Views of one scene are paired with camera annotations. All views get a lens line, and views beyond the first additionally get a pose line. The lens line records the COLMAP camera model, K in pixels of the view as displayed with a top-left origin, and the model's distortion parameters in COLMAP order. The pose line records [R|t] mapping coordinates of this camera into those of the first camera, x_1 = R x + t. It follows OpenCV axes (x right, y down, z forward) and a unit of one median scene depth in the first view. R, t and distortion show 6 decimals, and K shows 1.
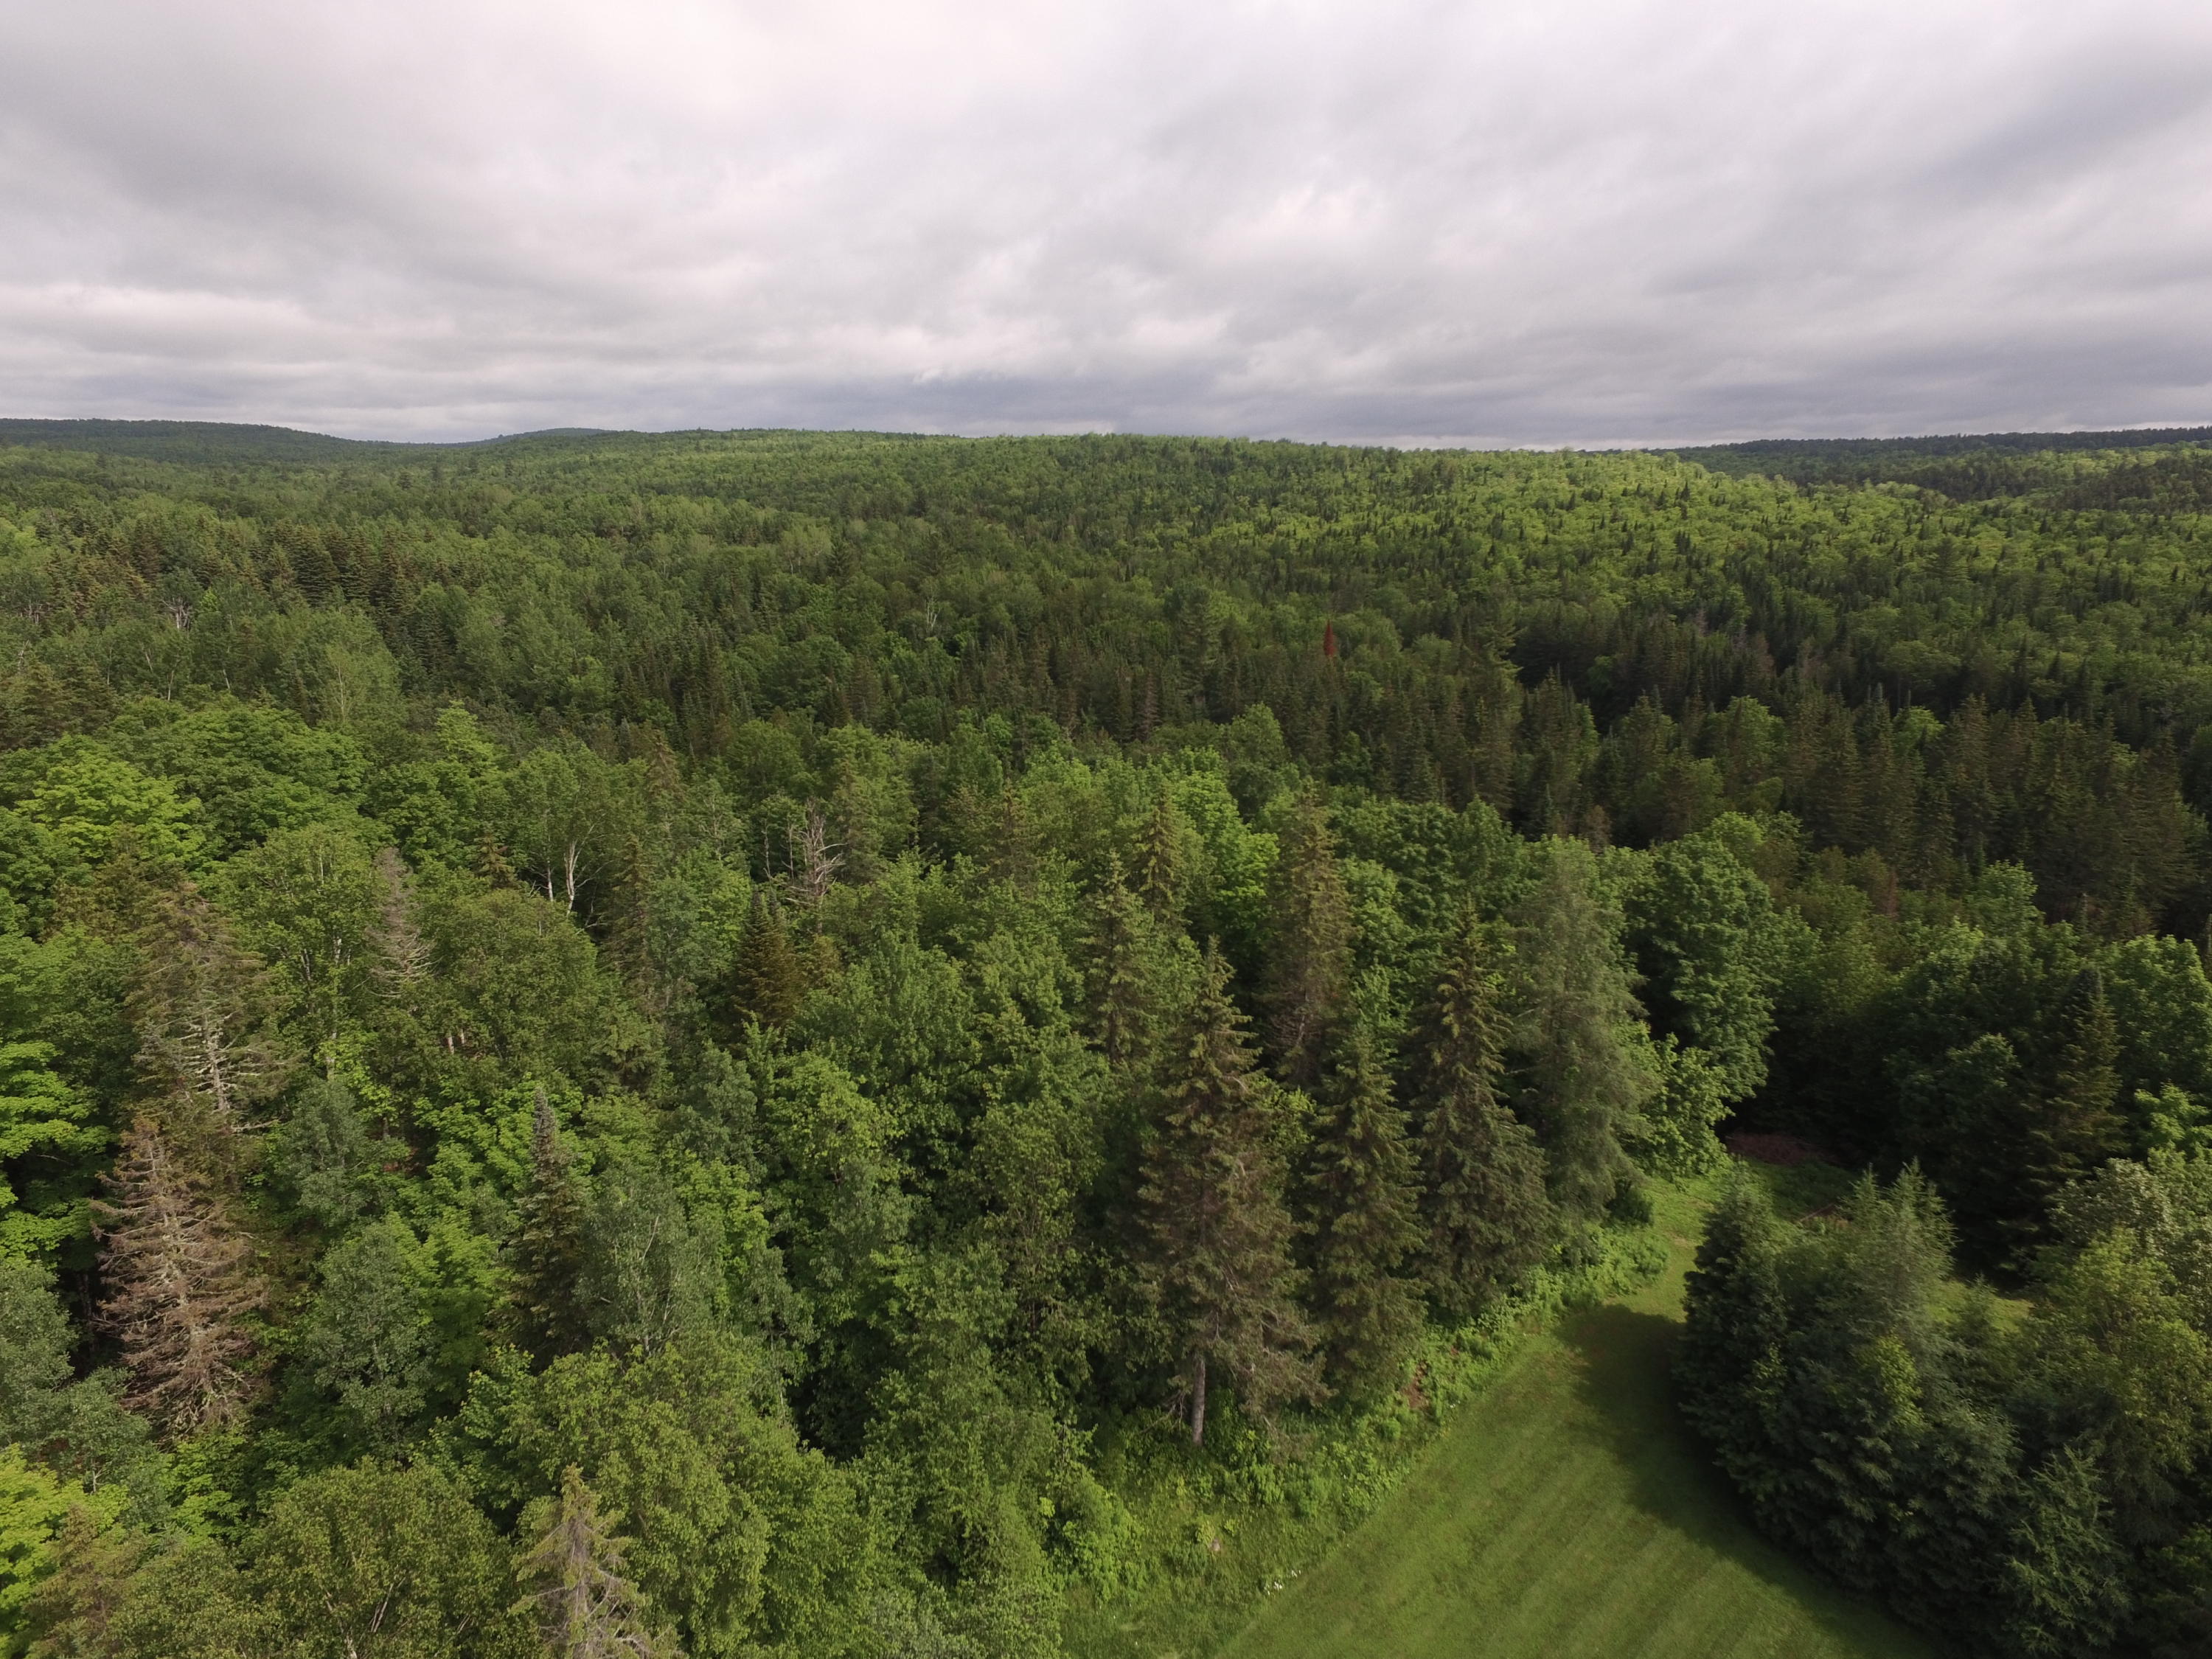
lens RADIAL K [[1285.0, 0, 1102.8], [0, 1285.0, 814.9], [0, 0, 1]] dist [-0.012177, 0.010253]
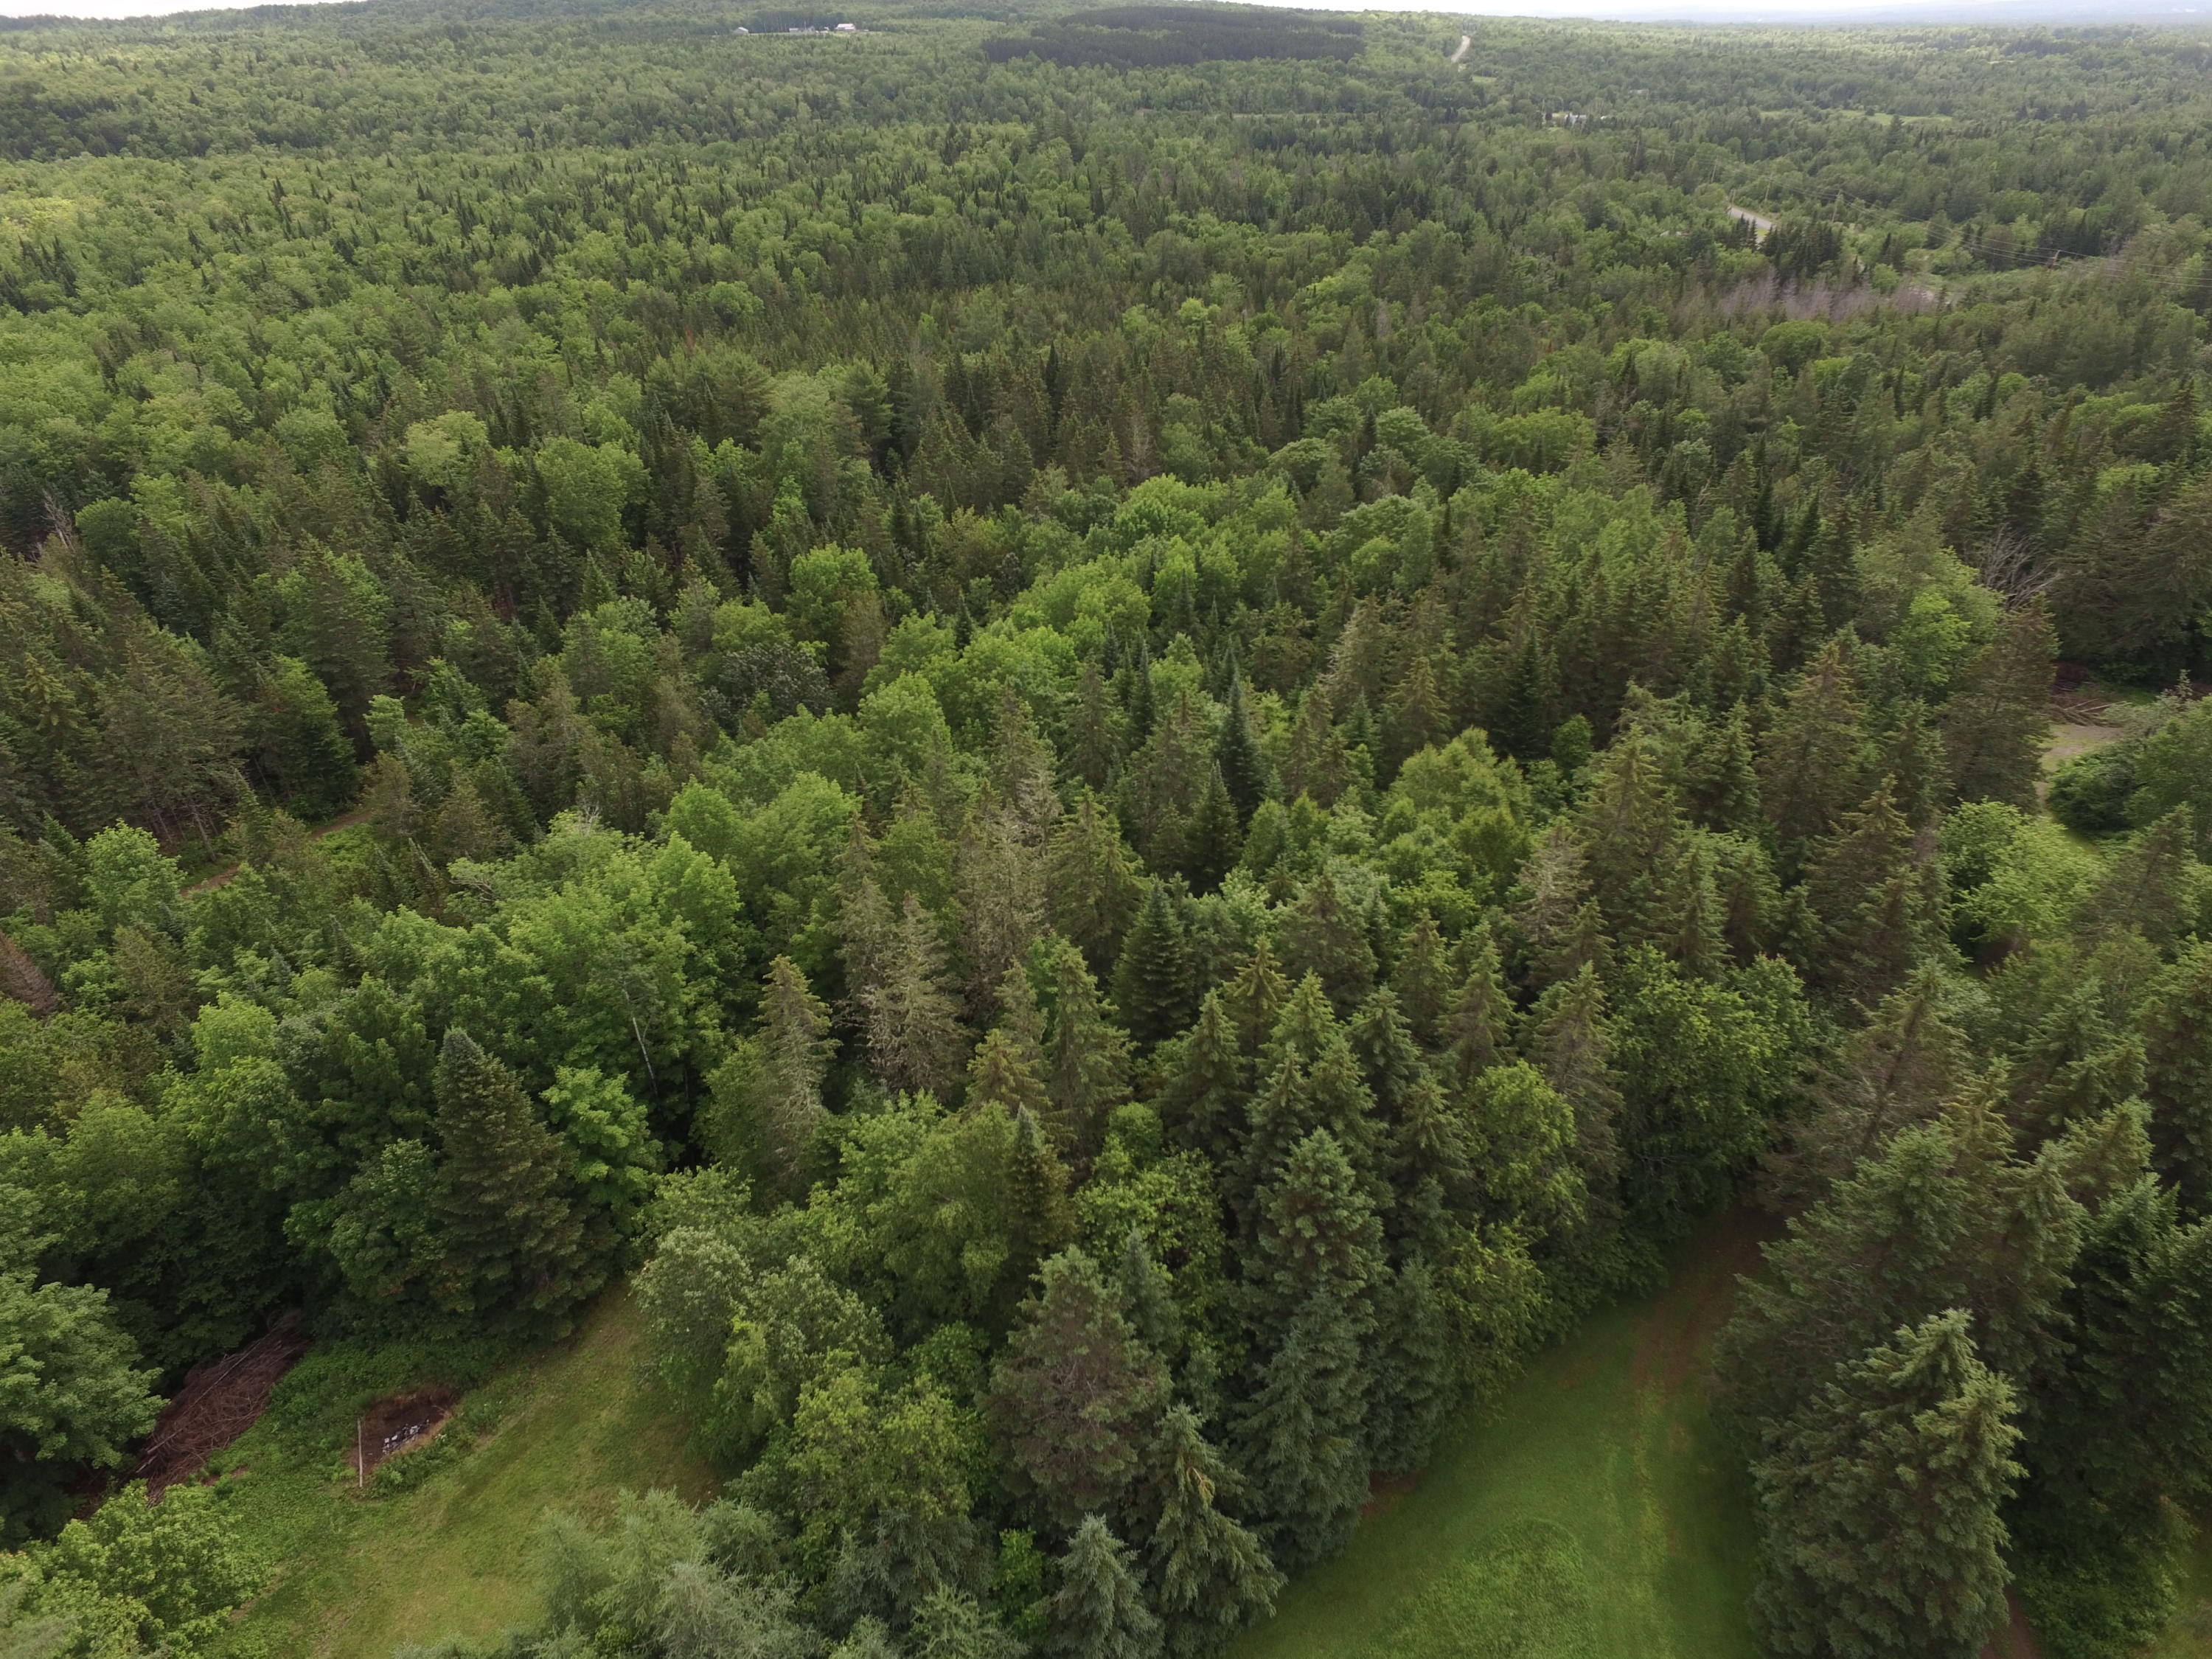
lens RADIAL K [[1286.5, 0, 1106.0], [0, 1286.5, 829.5], [0, 0, 1]] dist [-0.011210, 0.011908]
pose [[0.111759, -0.527453, 0.842201, 0.048148], [0.283894, 0.829136, 0.481598, -0.073421], [-0.952320, 0.185273, 0.242404, 0.096861]]
